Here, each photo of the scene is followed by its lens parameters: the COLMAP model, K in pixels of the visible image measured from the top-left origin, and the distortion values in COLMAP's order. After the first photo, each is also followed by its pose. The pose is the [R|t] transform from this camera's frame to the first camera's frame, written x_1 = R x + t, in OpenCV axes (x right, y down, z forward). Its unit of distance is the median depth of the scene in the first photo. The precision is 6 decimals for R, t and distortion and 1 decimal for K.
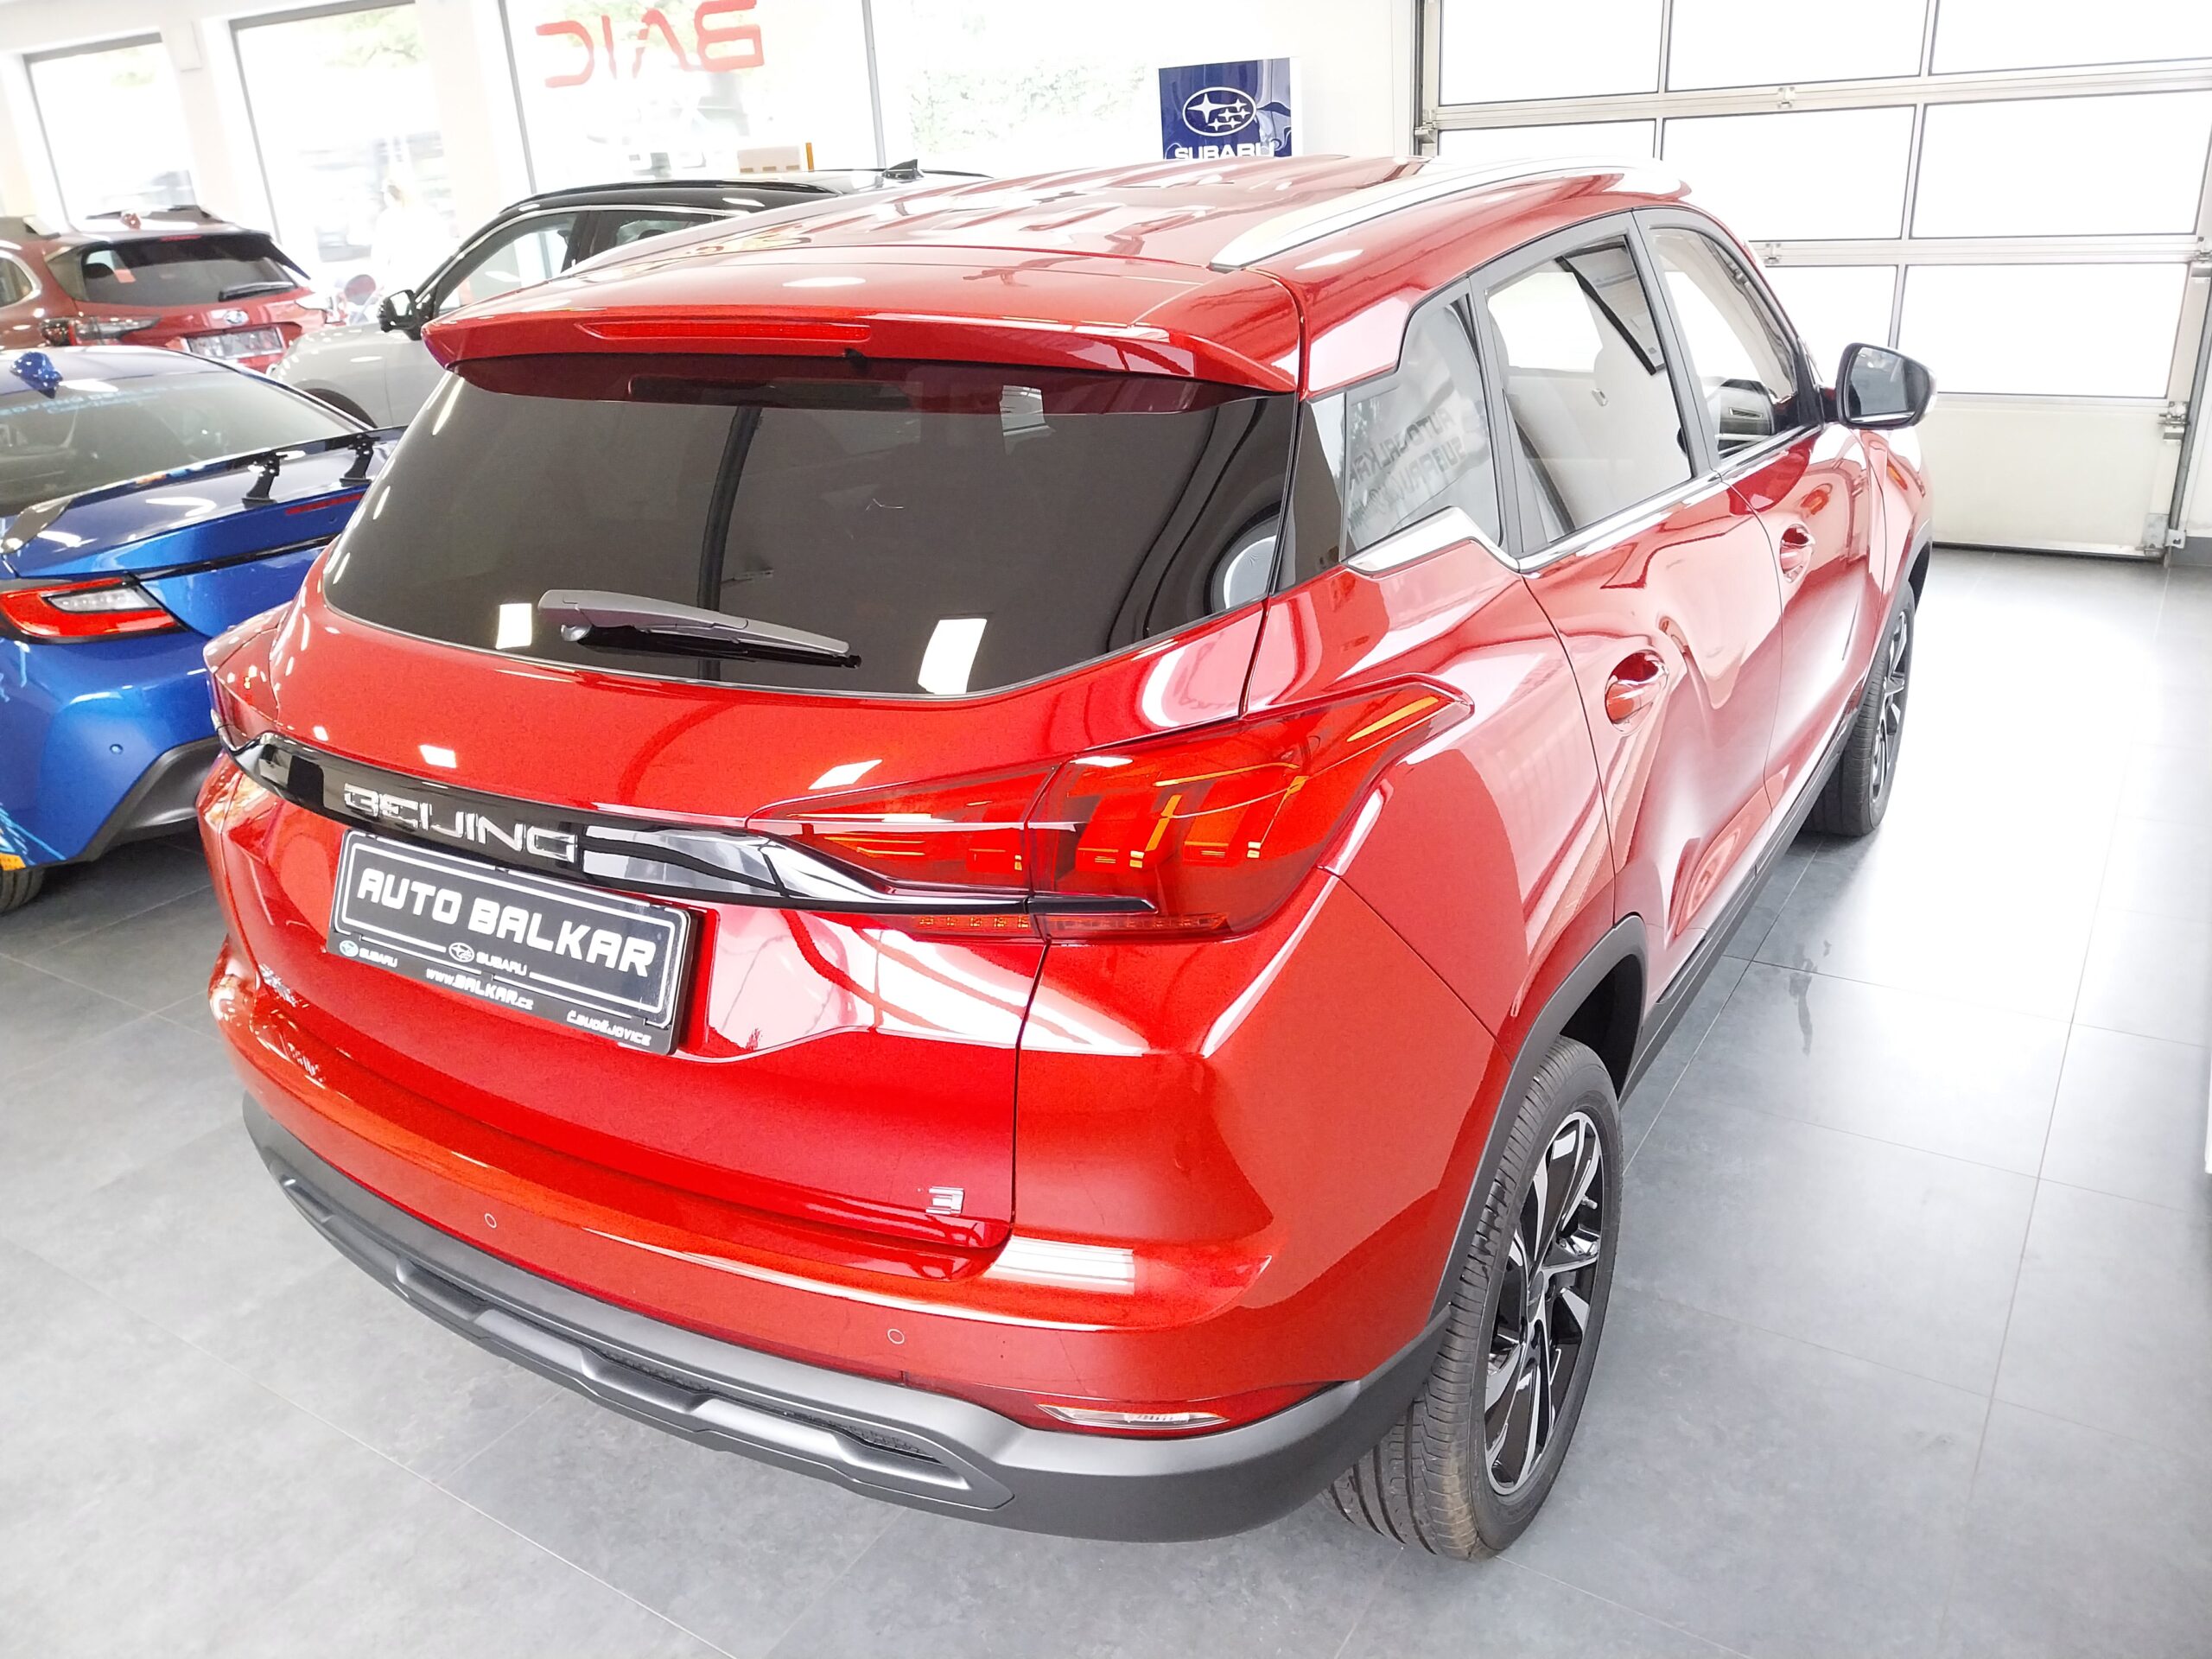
lens RADIAL K [[1662.2, 0, 1106.0], [0, 1662.2, 829.5], [0, 0, 1]] dist [0.002599, -0.000369]
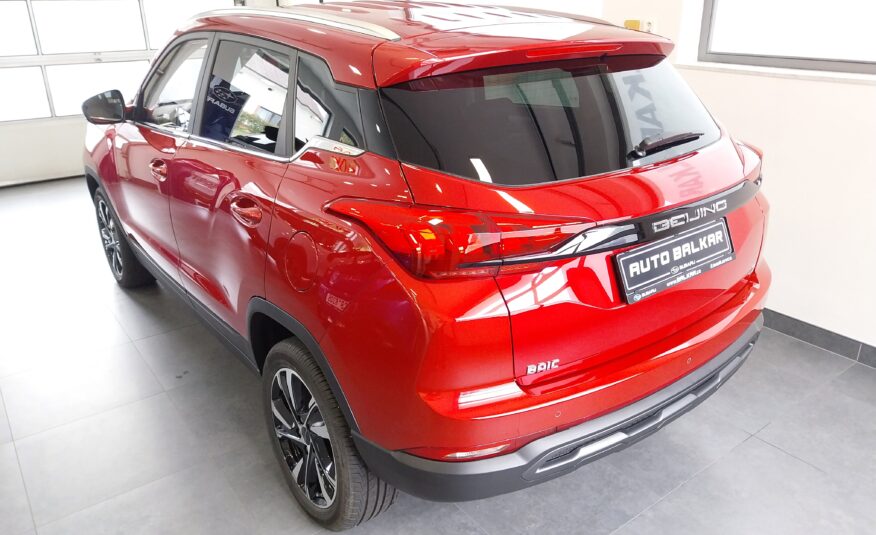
lens RADIAL K [[669.1, 0, 438.0], [0, 669.1, 267.5], [0, 0, 1]] dist [-0.001273, -0.001768]
pose [[0.360121, -0.306870, 0.880990, -1.482436], [0.345039, 0.921199, 0.179835, -0.259727], [-0.866753, 0.239213, 0.437625, 0.848671]]
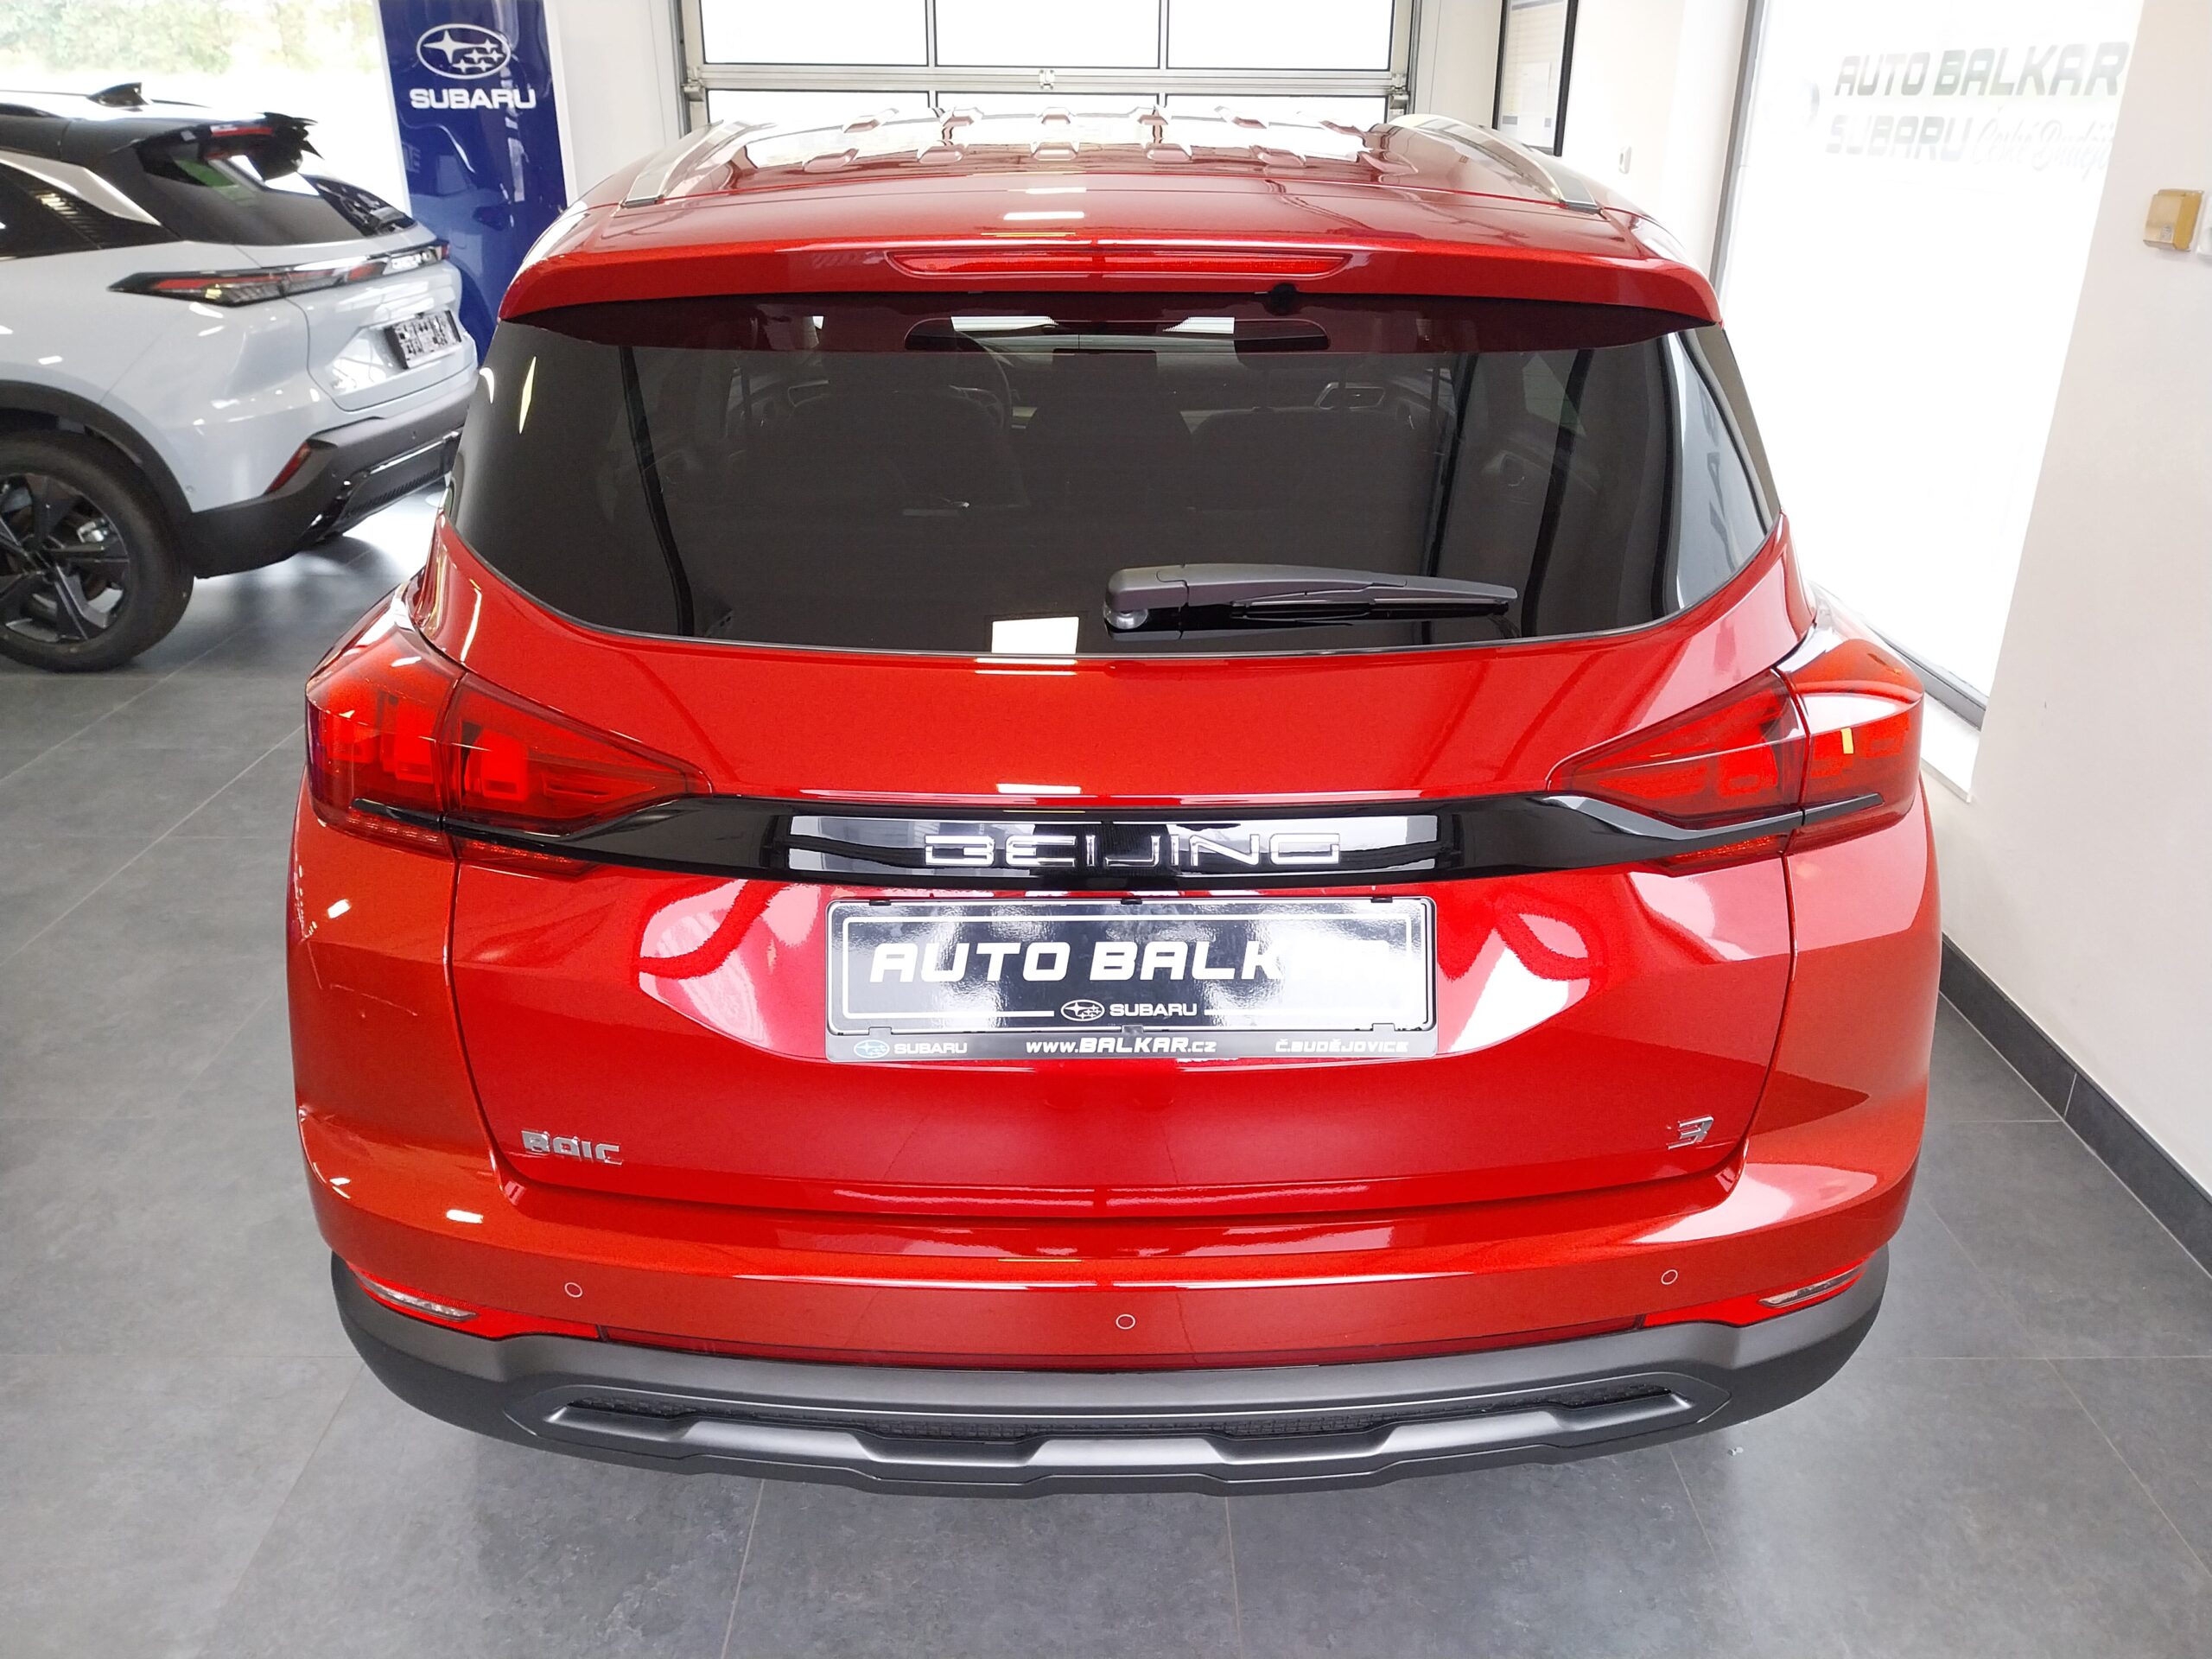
lens RADIAL K [[1701.2, 0, 1106.6], [0, 1701.2, 793.6], [0, 0, 1]] dist [0.003003, -0.004154]
pose [[0.835402, -0.153747, 0.527698, -0.804096], [0.159412, 0.986589, 0.035080, -0.060822], [-0.526014, 0.054816, 0.848707, 0.262392]]
